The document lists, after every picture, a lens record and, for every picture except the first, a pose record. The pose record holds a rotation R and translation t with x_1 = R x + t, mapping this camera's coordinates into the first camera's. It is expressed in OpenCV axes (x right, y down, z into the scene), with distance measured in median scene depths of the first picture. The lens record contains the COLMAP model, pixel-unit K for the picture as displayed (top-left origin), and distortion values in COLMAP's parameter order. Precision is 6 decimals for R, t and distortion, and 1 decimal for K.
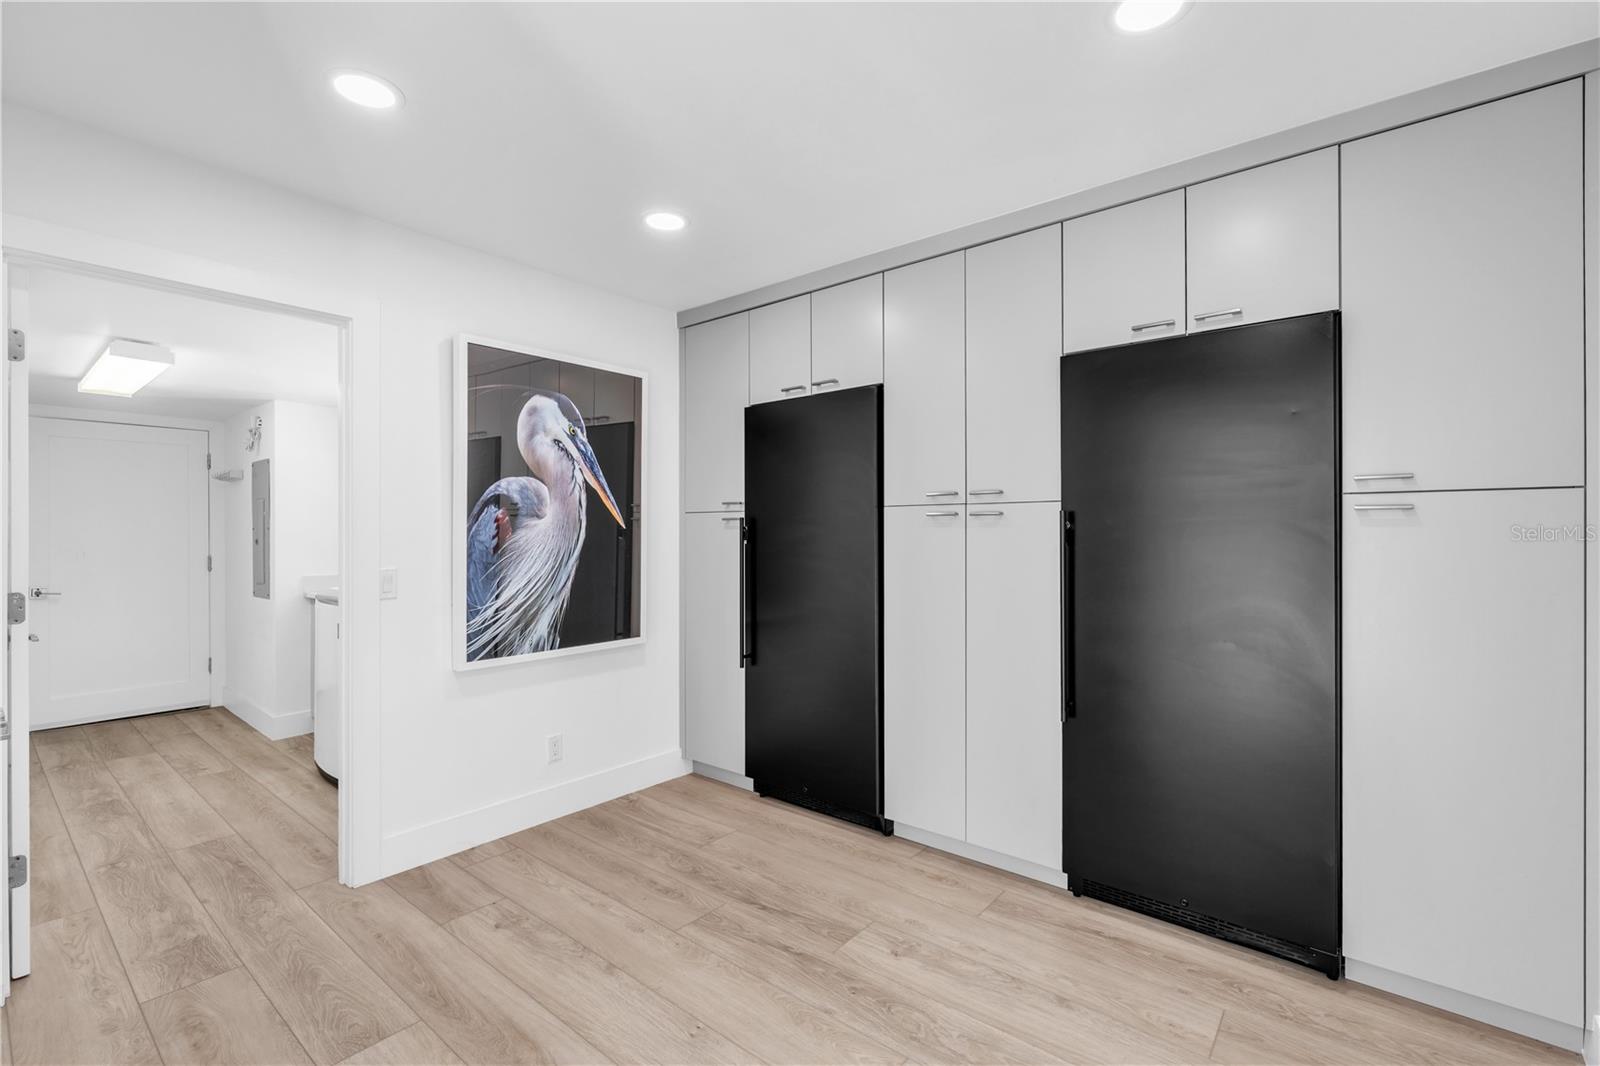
lens RADIAL K [[706.6, 0, 800.0], [0, 706.6, 533.0], [0, 0, 1]] dist [-0.003059, 0.000178]
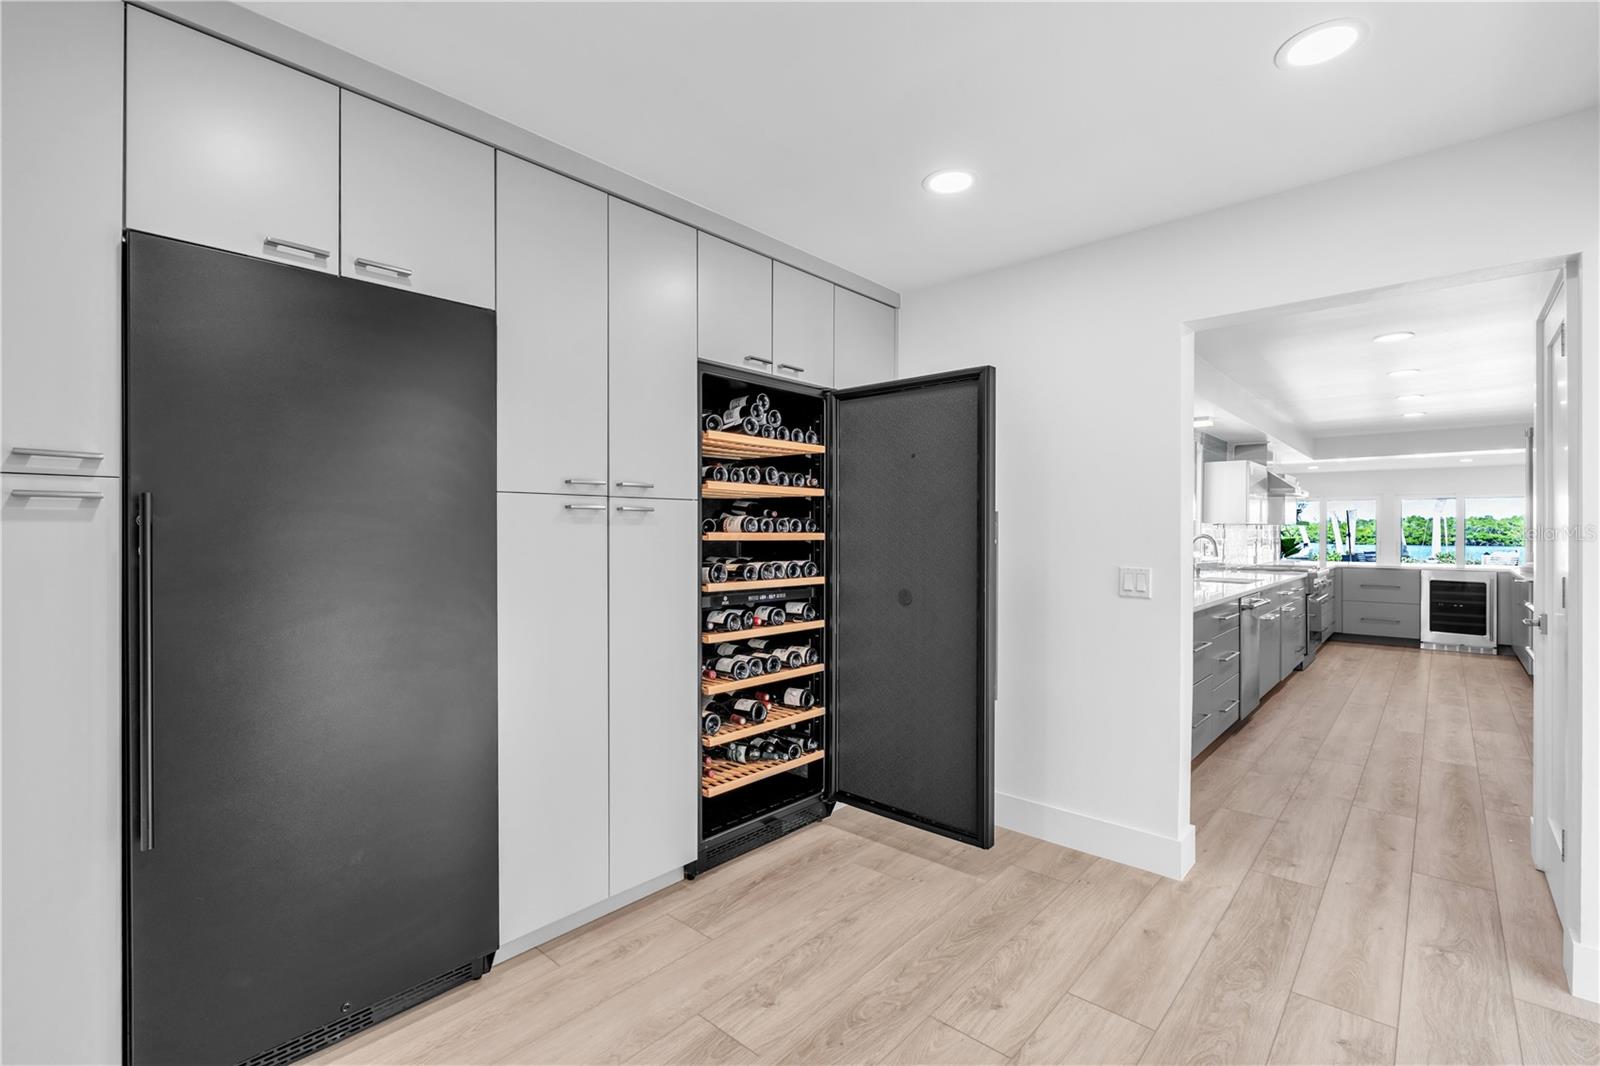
lens RADIAL K [[706.6, 0, 800.0], [0, 706.6, 533.0], [0, 0, 1]] dist [-0.003059, 0.000178]
pose [[0.052029, 0.003349, 0.998640, -0.665515], [0.003900, 0.999986, -0.003556, 0.007503], [-0.998638, 0.004079, 0.052015, 0.812117]]
